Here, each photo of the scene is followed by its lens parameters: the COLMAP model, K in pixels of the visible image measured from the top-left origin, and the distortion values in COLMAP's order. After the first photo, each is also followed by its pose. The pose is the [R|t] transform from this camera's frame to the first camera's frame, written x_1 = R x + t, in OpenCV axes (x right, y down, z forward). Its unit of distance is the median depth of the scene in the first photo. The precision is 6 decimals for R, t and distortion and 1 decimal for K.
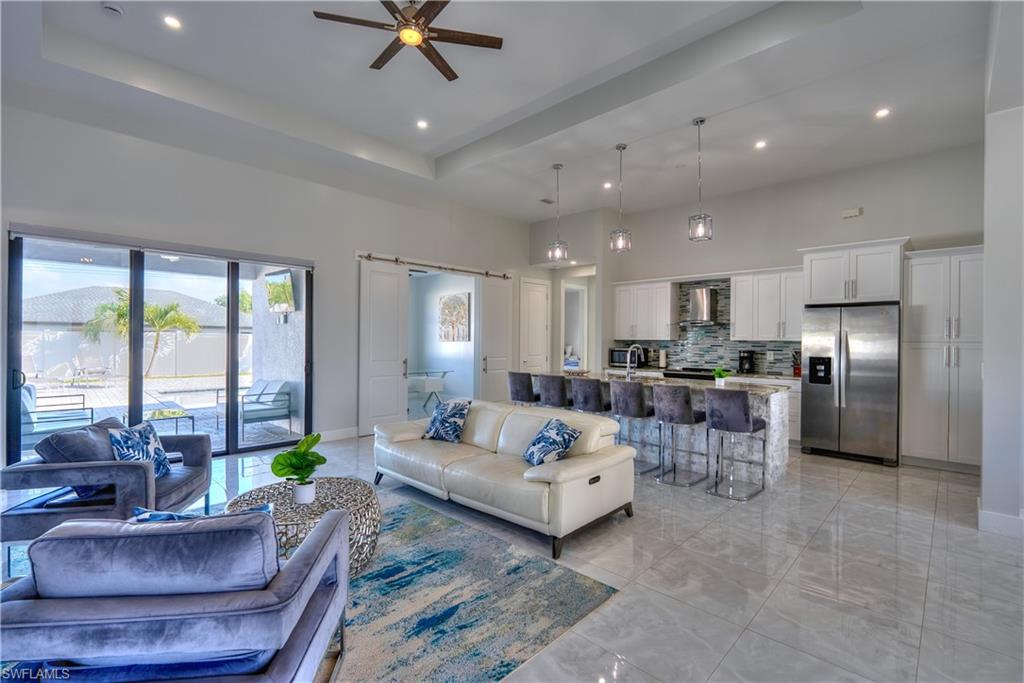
lens RADIAL K [[460.5, 0, 512.0], [0, 460.5, 341.5], [0, 0, 1]] dist [-0.003154, -0.000377]
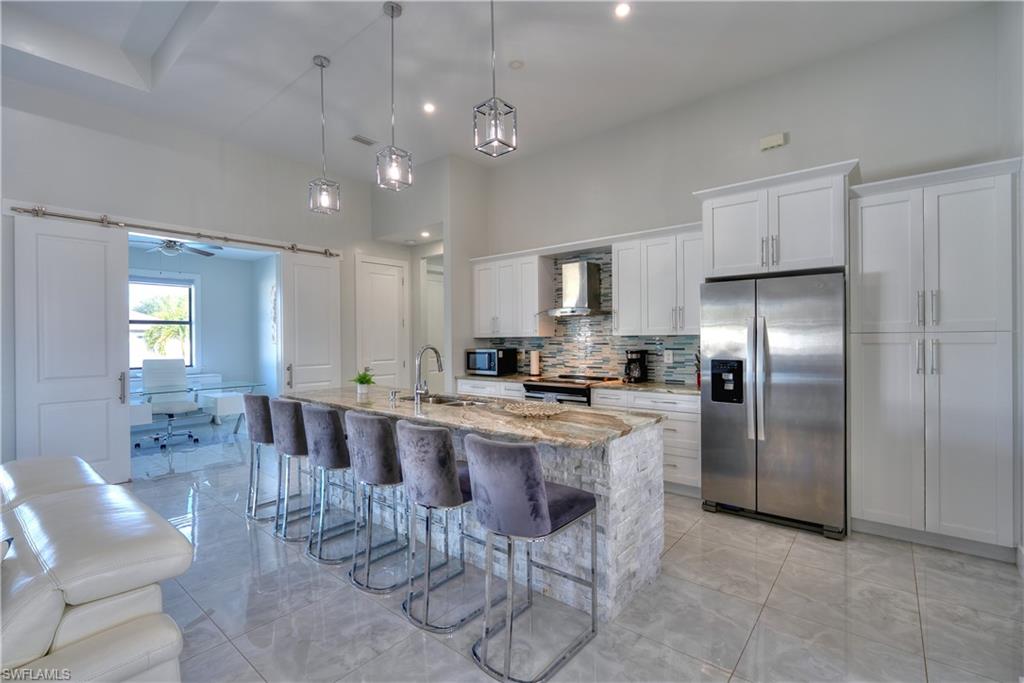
lens RADIAL K [[460.5, 0, 512.0], [0, 460.5, 341.5], [0, 0, 1]] dist [-0.003154, -0.000377]
pose [[0.996530, -0.018110, 0.081240, 0.327051], [0.017944, 0.999835, 0.002767, 0.001768], [-0.081276, -0.001299, 0.996691, 0.396074]]
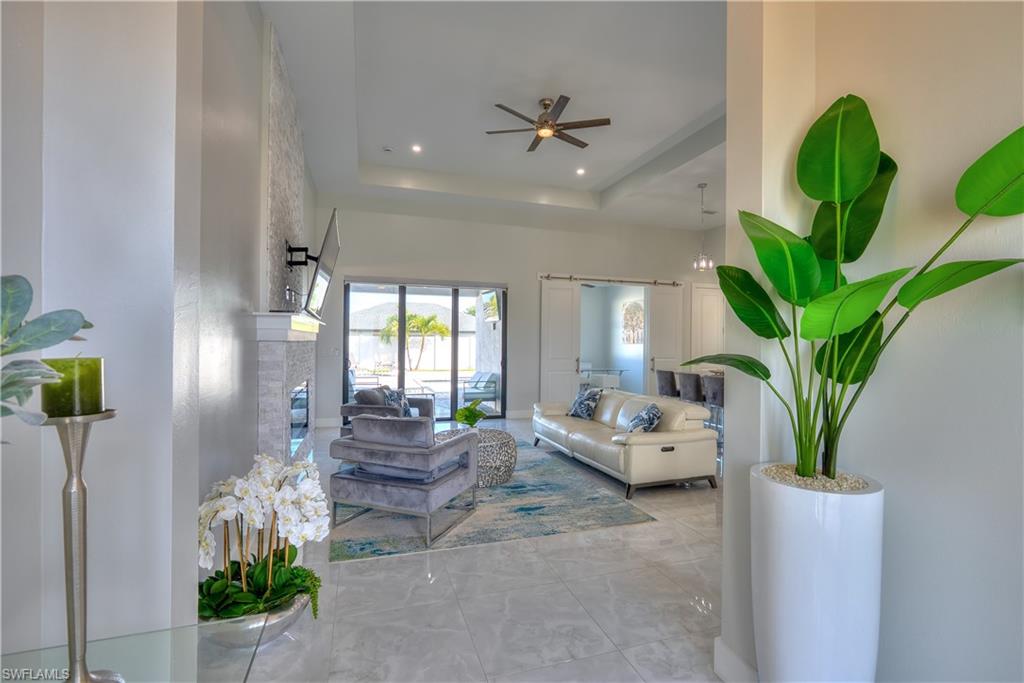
lens RADIAL K [[460.5, 0, 512.0], [0, 460.5, 341.5], [0, 0, 1]] dist [-0.003154, -0.000377]
pose [[0.887729, 0.000943, -0.460366, 0.221326], [-0.003950, 0.999977, -0.005569, 0.002847], [0.460350, 0.006762, 0.887712, -0.208113]]
